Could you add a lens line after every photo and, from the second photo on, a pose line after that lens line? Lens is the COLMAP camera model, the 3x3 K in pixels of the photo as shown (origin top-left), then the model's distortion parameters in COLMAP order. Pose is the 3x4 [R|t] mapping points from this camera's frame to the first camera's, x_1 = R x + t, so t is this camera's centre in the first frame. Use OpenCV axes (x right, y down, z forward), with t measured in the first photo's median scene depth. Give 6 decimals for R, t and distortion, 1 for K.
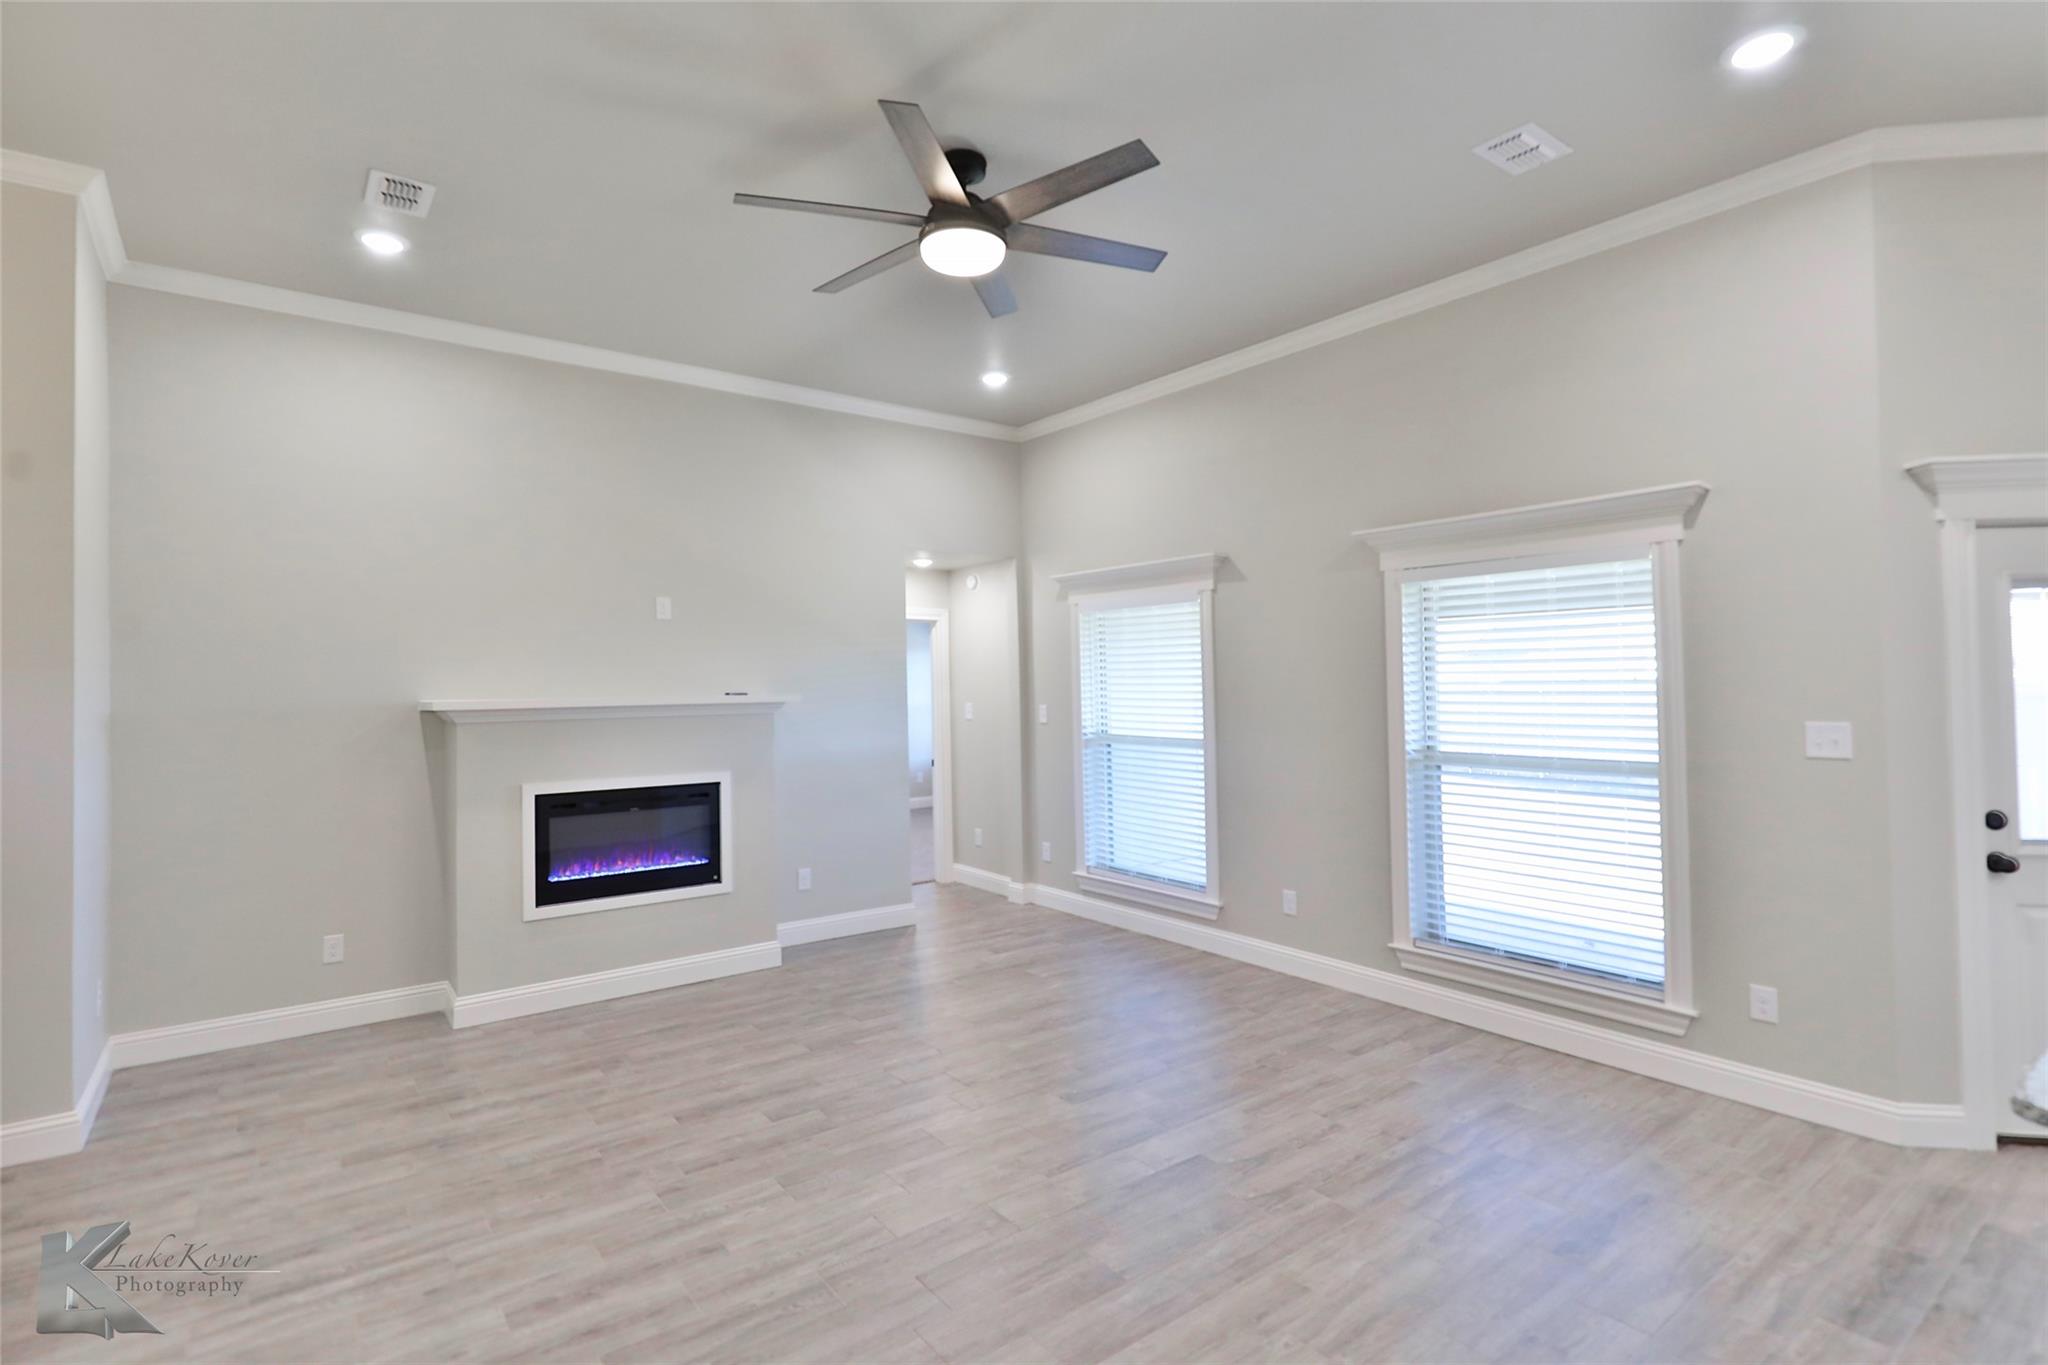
lens RADIAL K [[983.6, 0, 1006.4], [0, 983.6, 665.4], [0, 0, 1]] dist [0.021981, -0.009880]
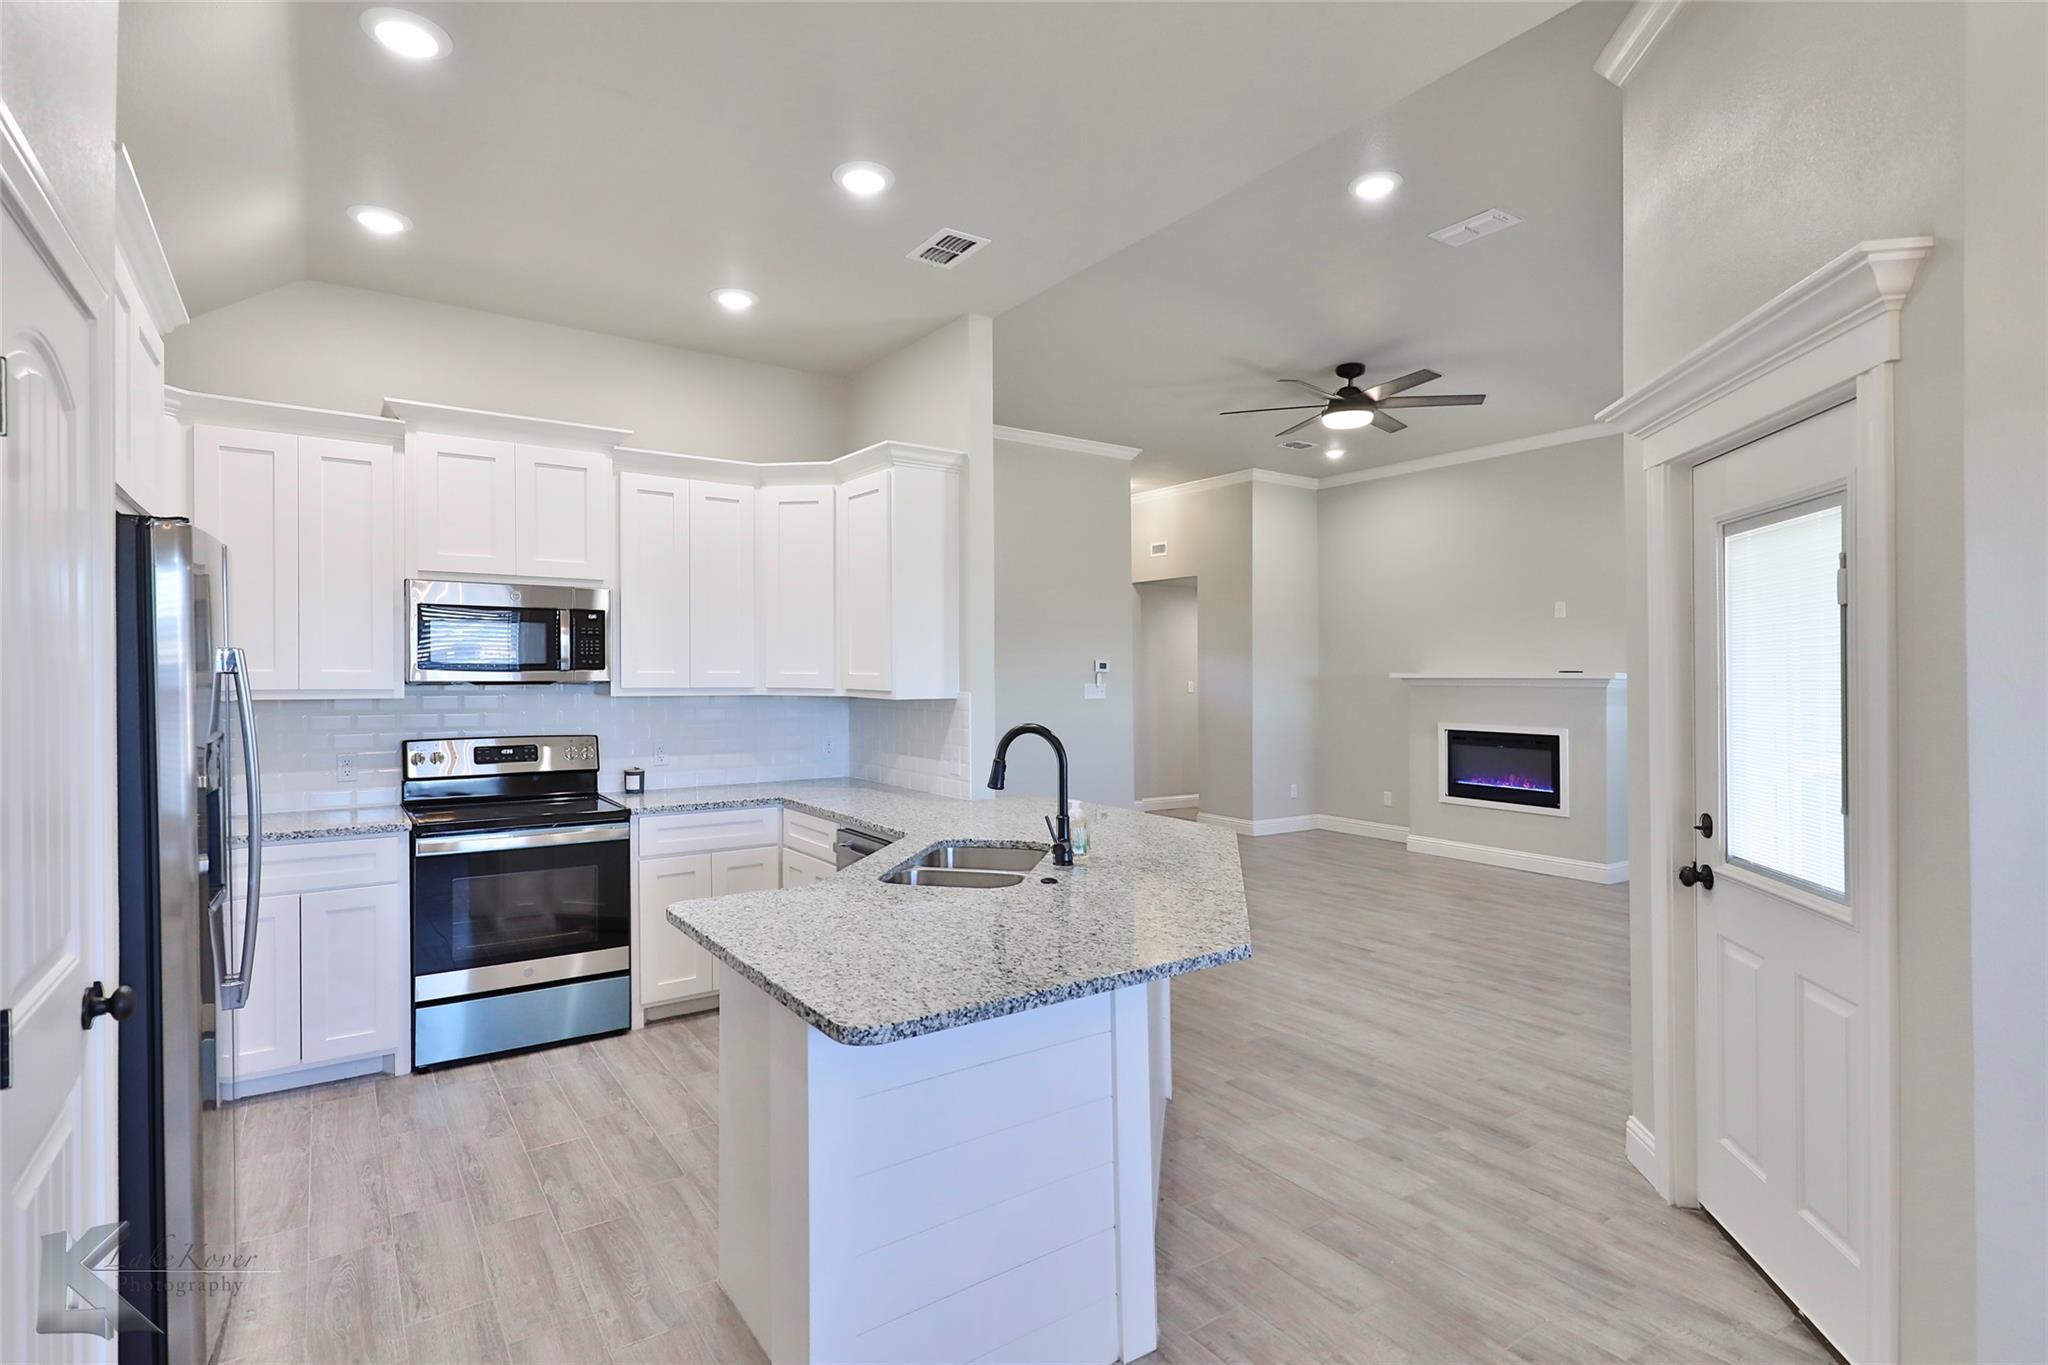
lens RADIAL K [[1013.4, 0, 988.3], [0, 1013.4, 658.9], [0, 0, 1]] dist [0.020676, -0.006938]
pose [[-0.062197, -0.006976, -0.998039, 1.334823], [0.014965, 0.999857, -0.007922, 0.011766], [0.997952, -0.015428, -0.062084, 0.331759]]
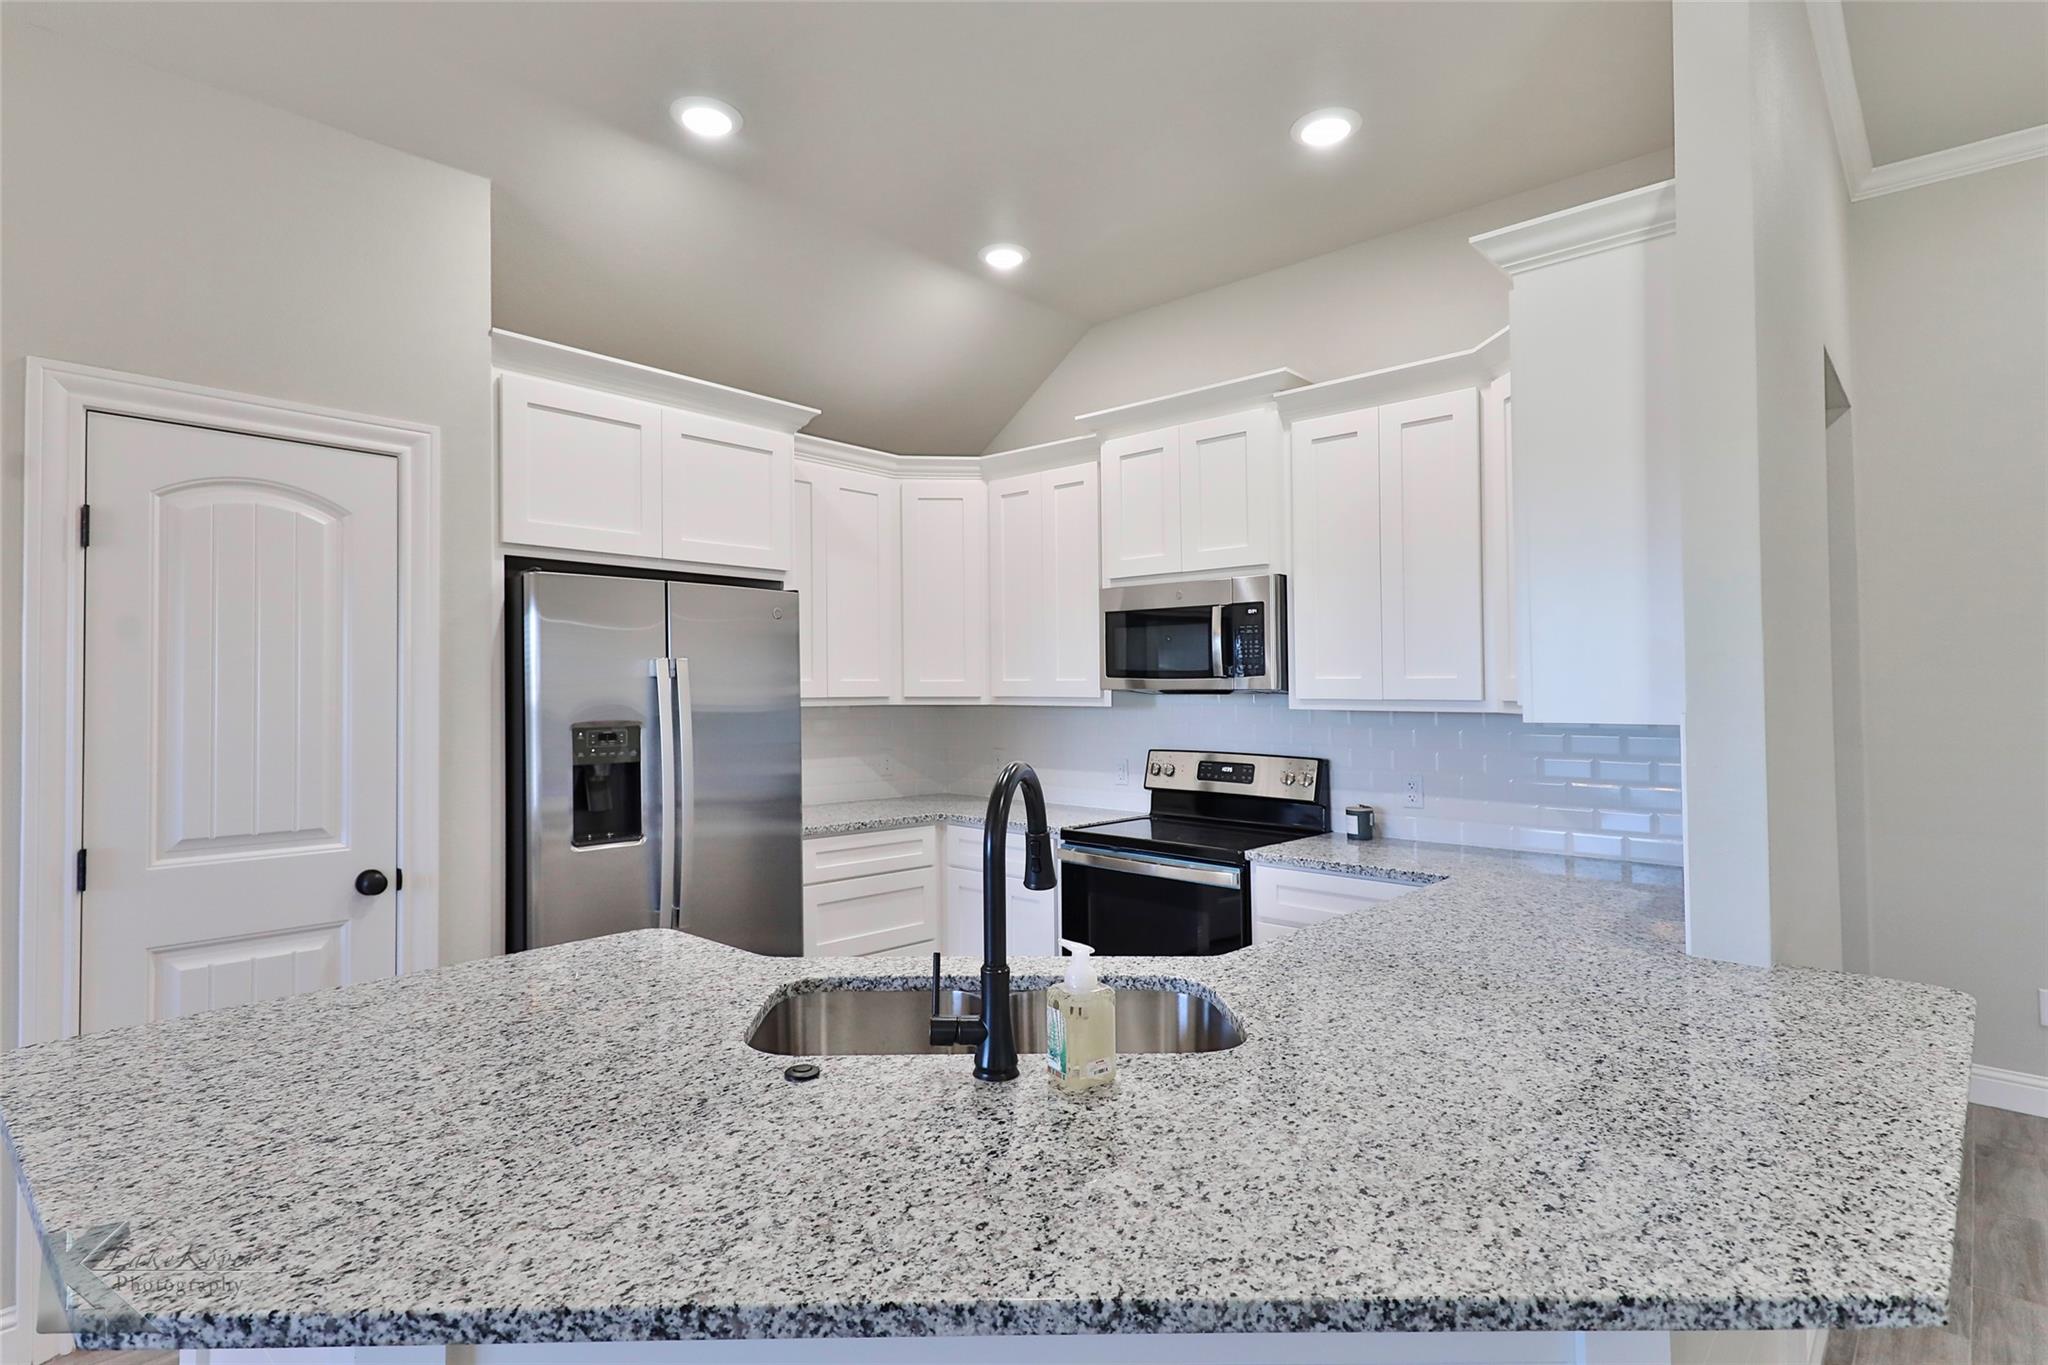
lens RADIAL K [[1013.4, 0, 1000.2], [0, 1013.4, 687.0], [0, 0, 1]] dist [0.020676, -0.006938]
pose [[-0.983779, 0.003683, -0.179345, 0.744407], [0.007381, 0.999774, -0.019958, 0.031159], [0.179231, -0.020958, -0.983584, 0.628304]]
